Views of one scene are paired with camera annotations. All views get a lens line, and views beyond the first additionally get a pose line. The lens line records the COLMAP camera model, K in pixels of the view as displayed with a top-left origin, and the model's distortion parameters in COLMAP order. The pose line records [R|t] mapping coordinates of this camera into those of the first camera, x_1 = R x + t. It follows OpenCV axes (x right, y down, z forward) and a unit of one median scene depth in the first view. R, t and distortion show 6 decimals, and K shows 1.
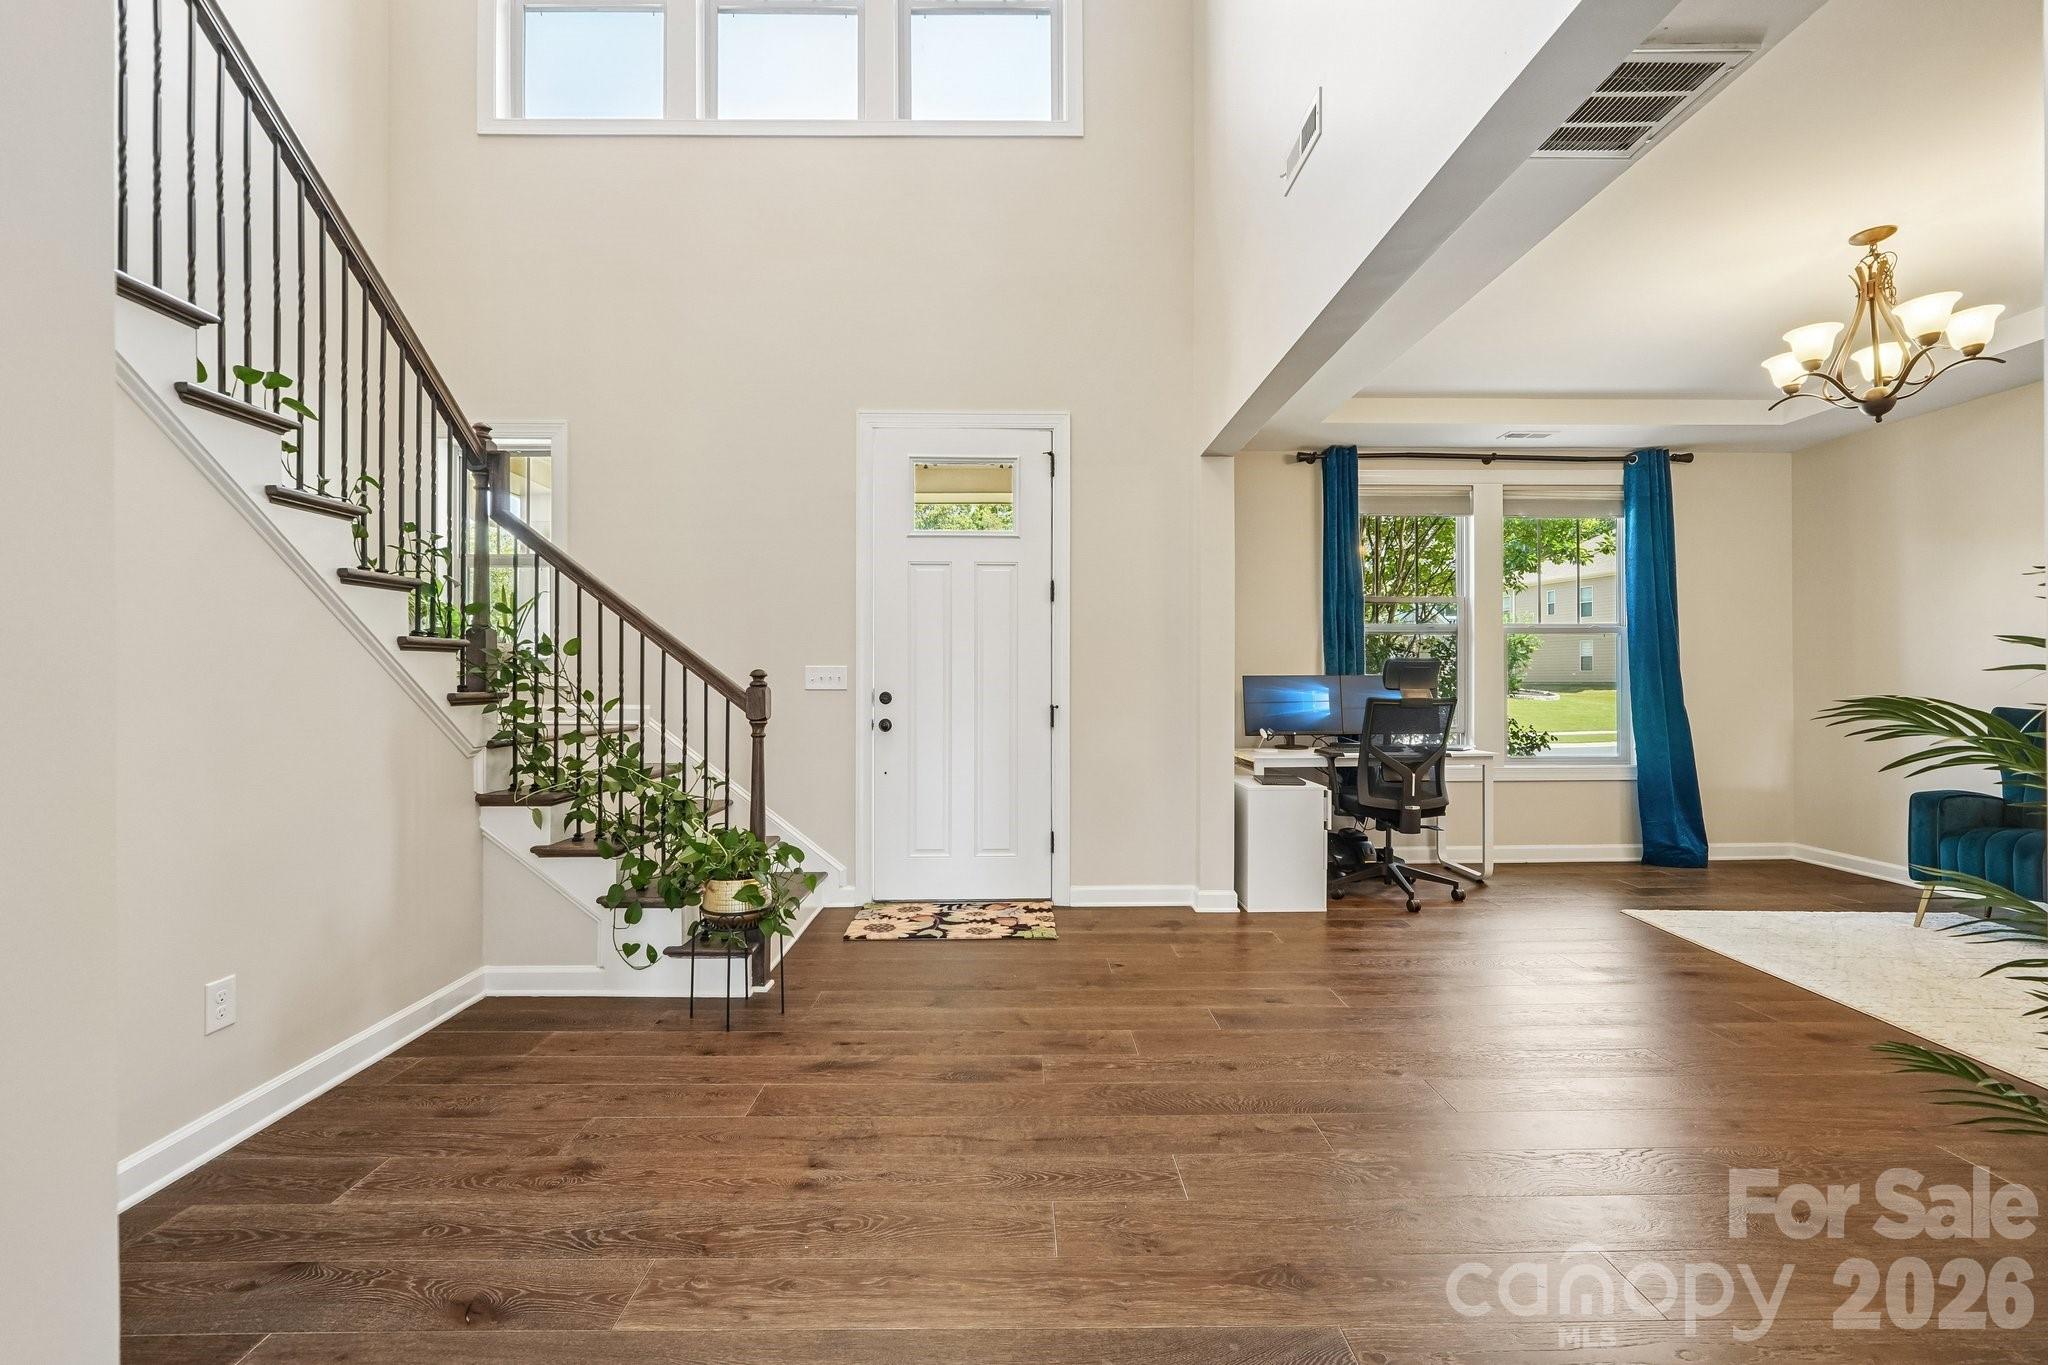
lens RADIAL K [[874.5, 0, 1019.6], [0, 874.5, 675.4], [0, 0, 1]] dist [-0.015088, 0.006249]
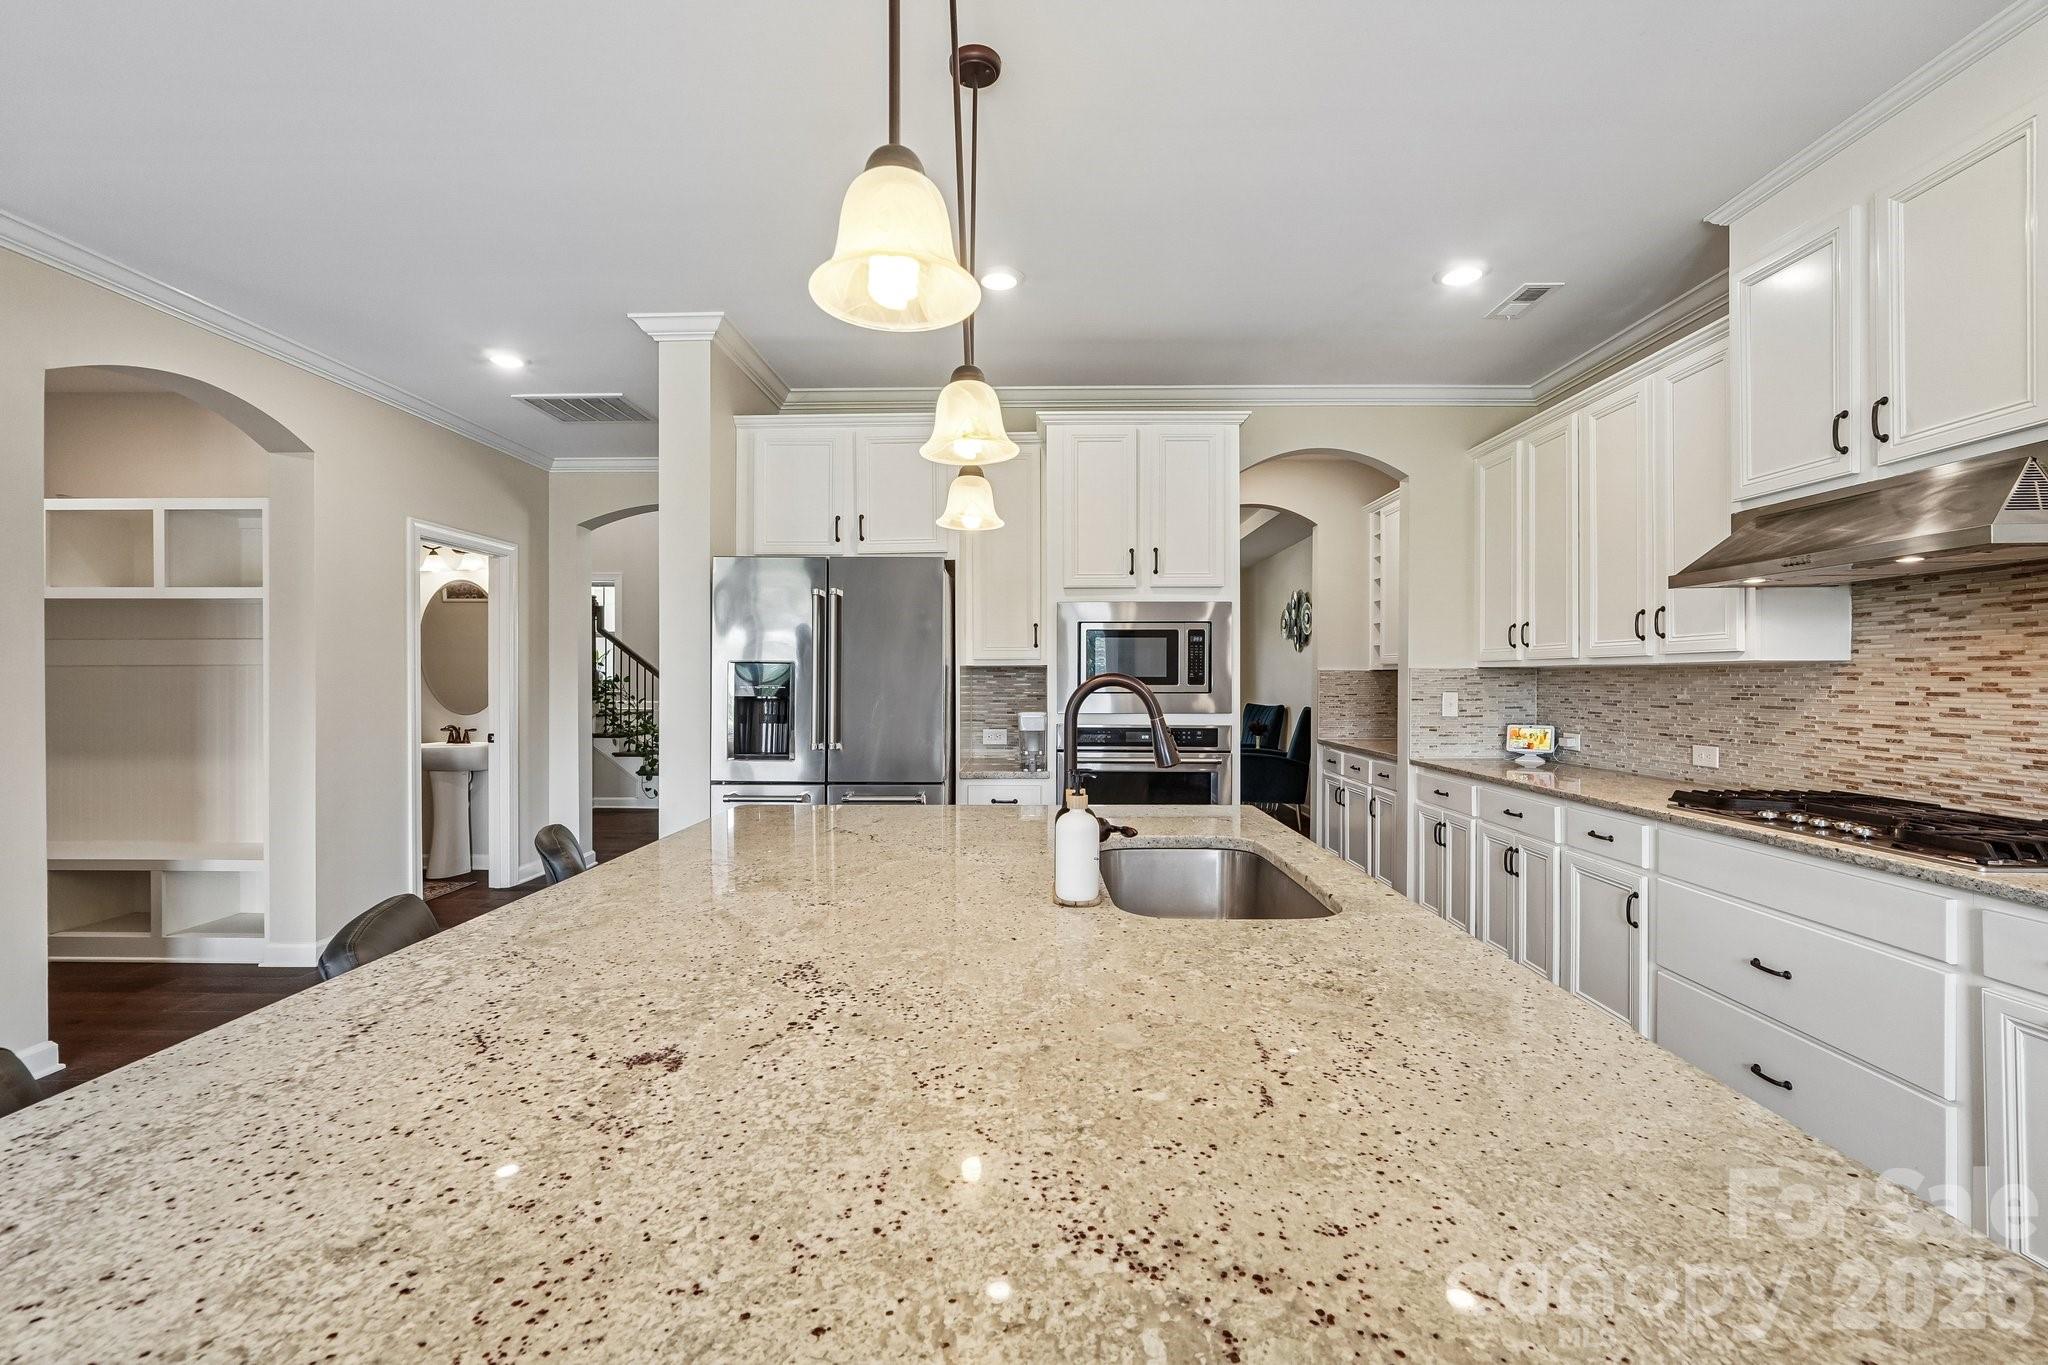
lens RADIAL K [[874.5, 0, 1019.2], [0, 874.5, 685.8], [0, 0, 1]] dist [-0.015088, 0.006249]
pose [[0.999402, 0.004961, -0.034213, 0.774007], [-0.004519, 0.999906, 0.012979, -0.052051], [0.034274, -0.012817, 0.999330, -1.618077]]
